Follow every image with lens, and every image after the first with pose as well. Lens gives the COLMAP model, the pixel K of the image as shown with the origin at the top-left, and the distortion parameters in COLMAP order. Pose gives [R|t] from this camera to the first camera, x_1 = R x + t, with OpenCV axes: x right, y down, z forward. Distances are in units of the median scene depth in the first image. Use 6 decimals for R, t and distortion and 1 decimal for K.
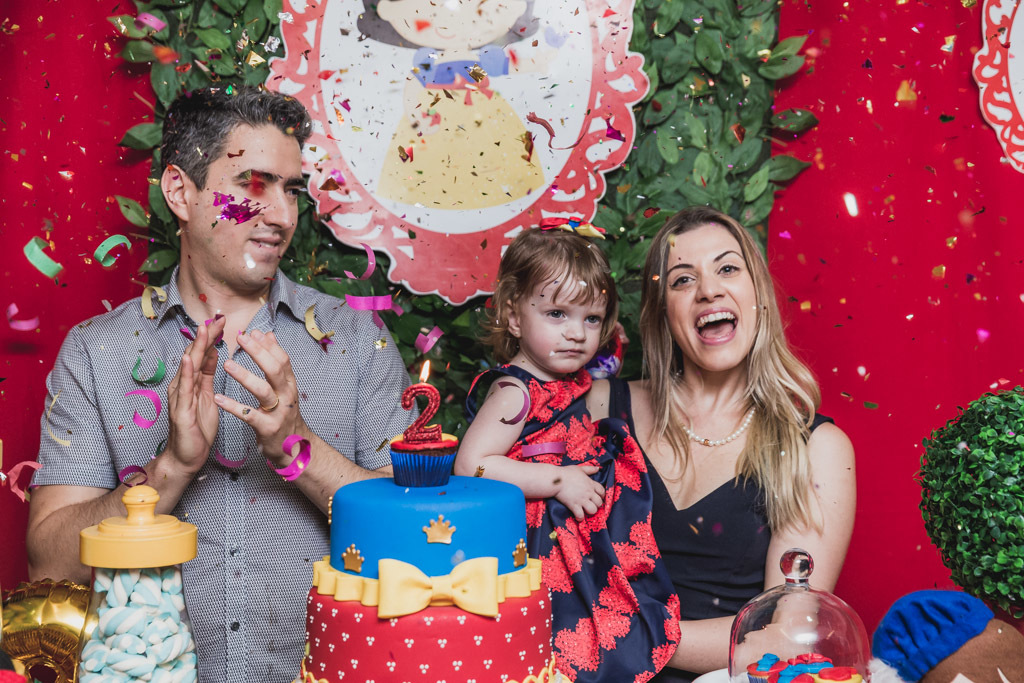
lens RADIAL K [[1622.1, 0, 508.2], [0, 1622.1, 340.3], [0, 0, 1]] dist [0.182907, 0.000000]
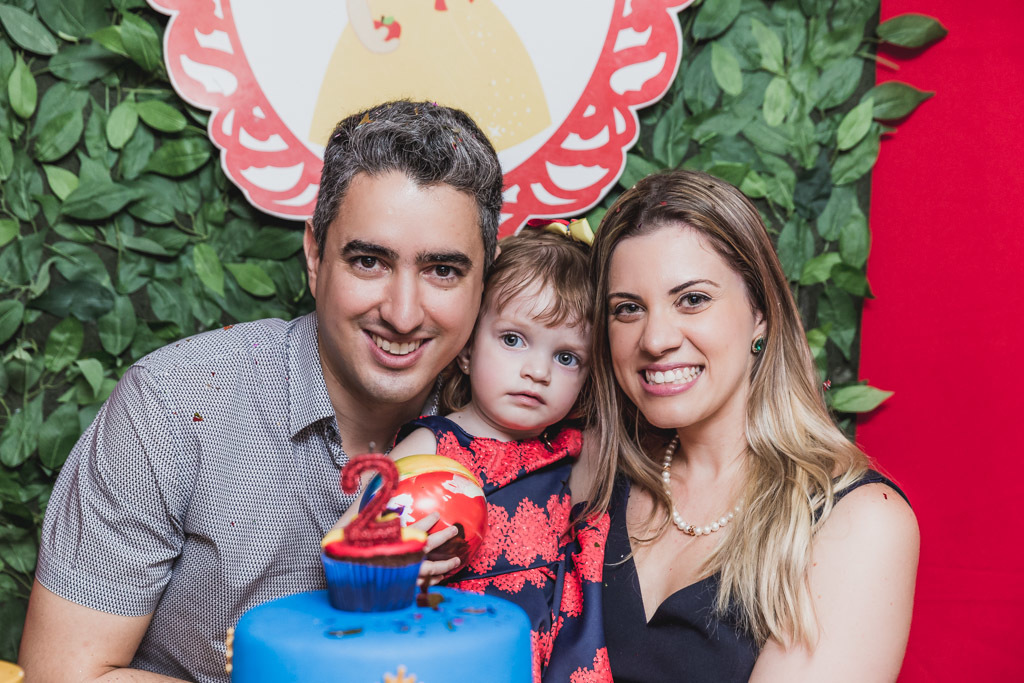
lens RADIAL K [[2030.4, 0, 521.1], [0, 2030.4, 344.5], [0, 0, 1]] dist [0.280357, 0.000000]
pose [[0.999862, -0.002038, 0.016465, -0.006761], [0.001618, 0.999674, 0.025467, -0.034570], [-0.016512, -0.025437, 0.999540, 0.178259]]
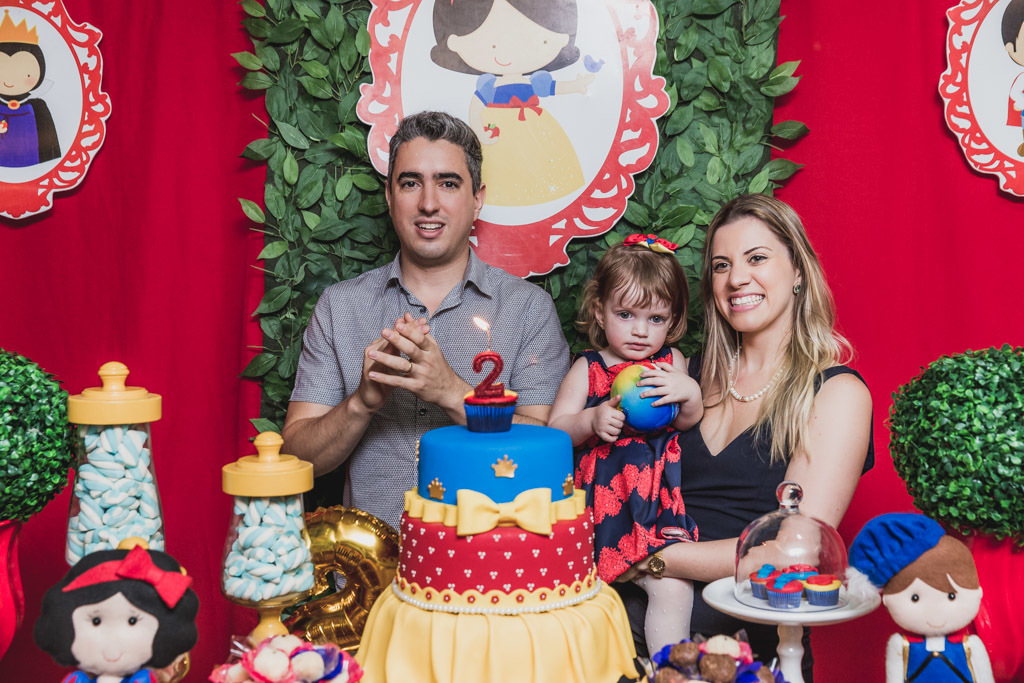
lens RADIAL K [[1385.6, 0, 505.9], [0, 1385.6, 341.0], [0, 0, 1]] dist [0.138203, 0.000000]
pose [[0.999478, -0.004905, -0.031945, -0.005451], [0.005742, 0.999641, 0.026169, -0.008667], [0.031805, -0.026339, 0.999147, -0.068917]]
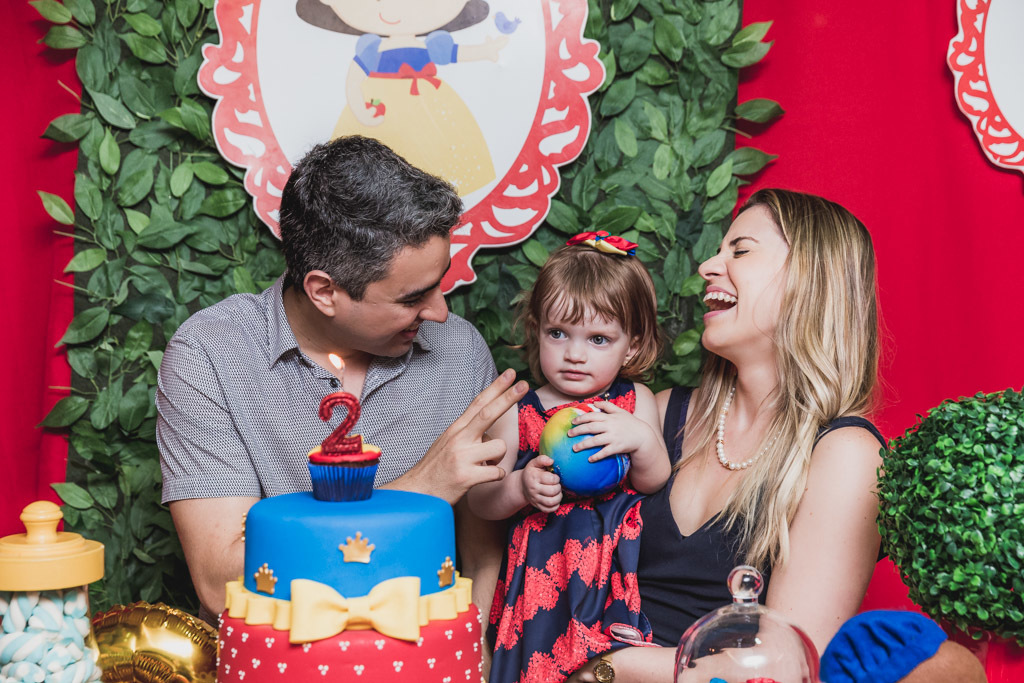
lens RADIAL K [[1690.7, 0, 507.2], [0, 1690.7, 340.9], [0, 0, 1]] dist [0.202857, 0.000000]
pose [[0.999994, -0.001782, 0.003066, 0.036748], [0.001784, 0.999998, -0.000716, -0.001383], [-0.003065, 0.000721, 0.999995, 0.021598]]
